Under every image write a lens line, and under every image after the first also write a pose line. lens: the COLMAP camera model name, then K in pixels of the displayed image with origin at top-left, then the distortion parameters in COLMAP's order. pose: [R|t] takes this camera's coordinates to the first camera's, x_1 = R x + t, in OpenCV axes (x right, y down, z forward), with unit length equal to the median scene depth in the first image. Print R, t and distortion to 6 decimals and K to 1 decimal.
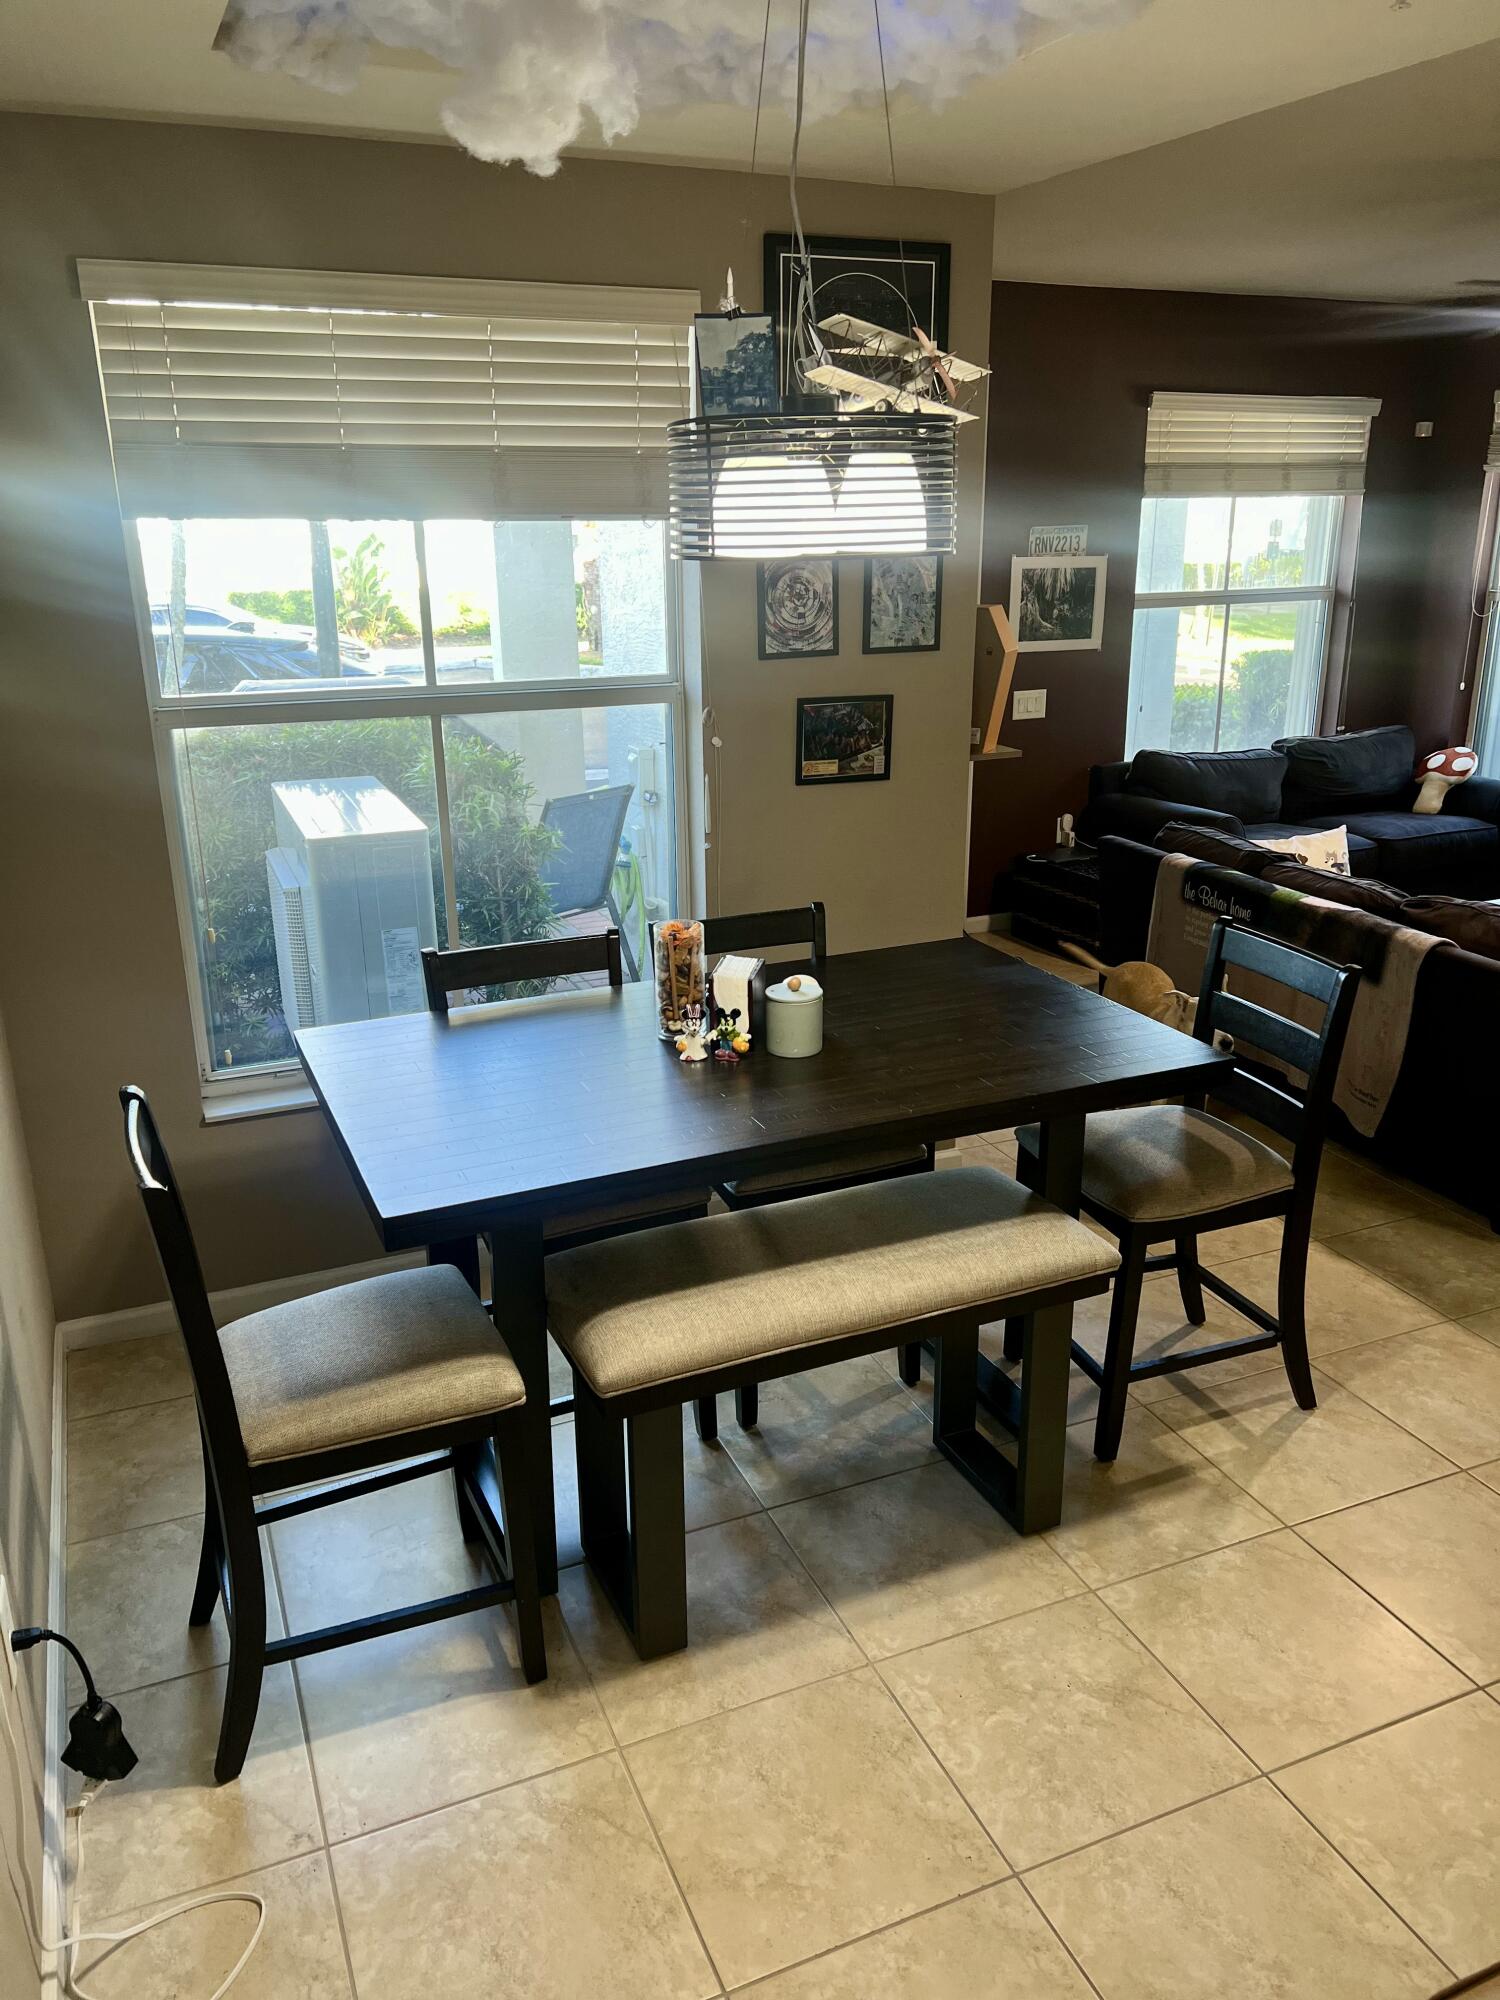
lens RADIAL K [[1494.4, 0, 757.6], [0, 1494.4, 1024.6], [0, 0, 1]] dist [0.022701, -0.008746]
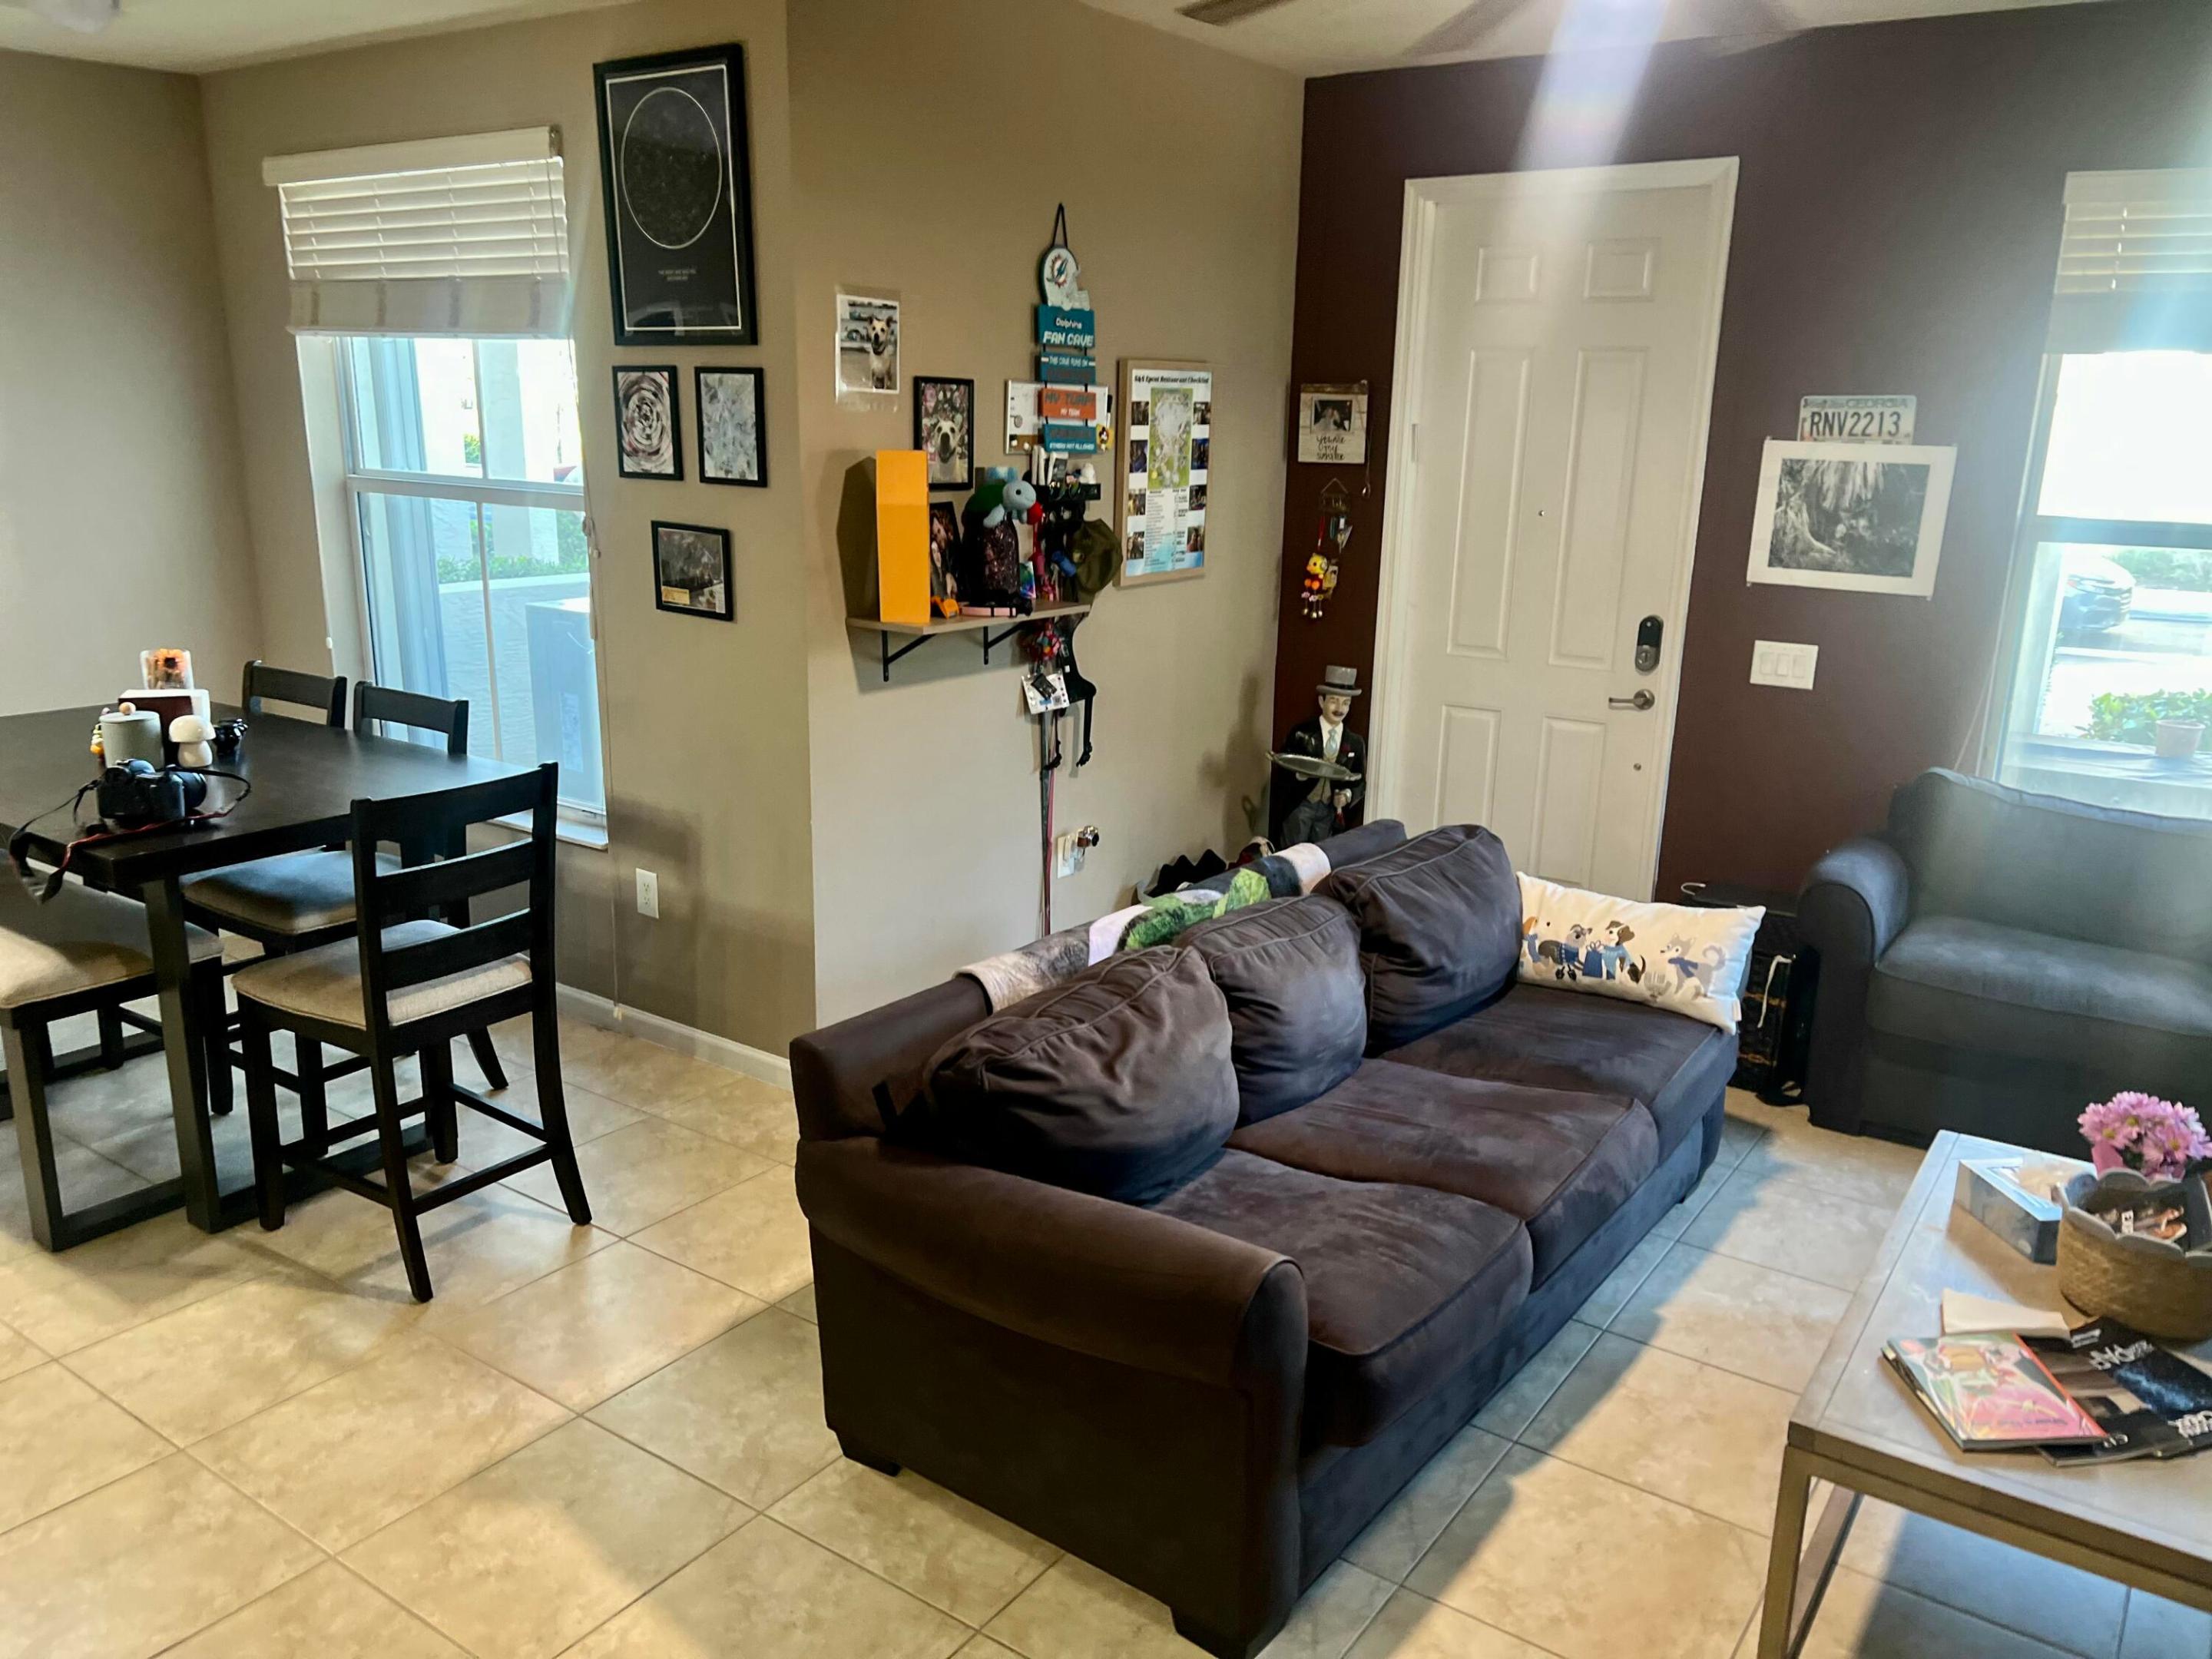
lens RADIAL K [[1652.8, 0, 1121.5], [0, 1652.8, 866.2], [0, 0, 1]] dist [0.022701, -0.008746]
pose [[0.525095, 0.247646, -0.814215, 1.099678], [-0.302370, 0.948592, 0.093515, -0.192148], [0.795517, 0.197090, 0.572982, 0.647450]]
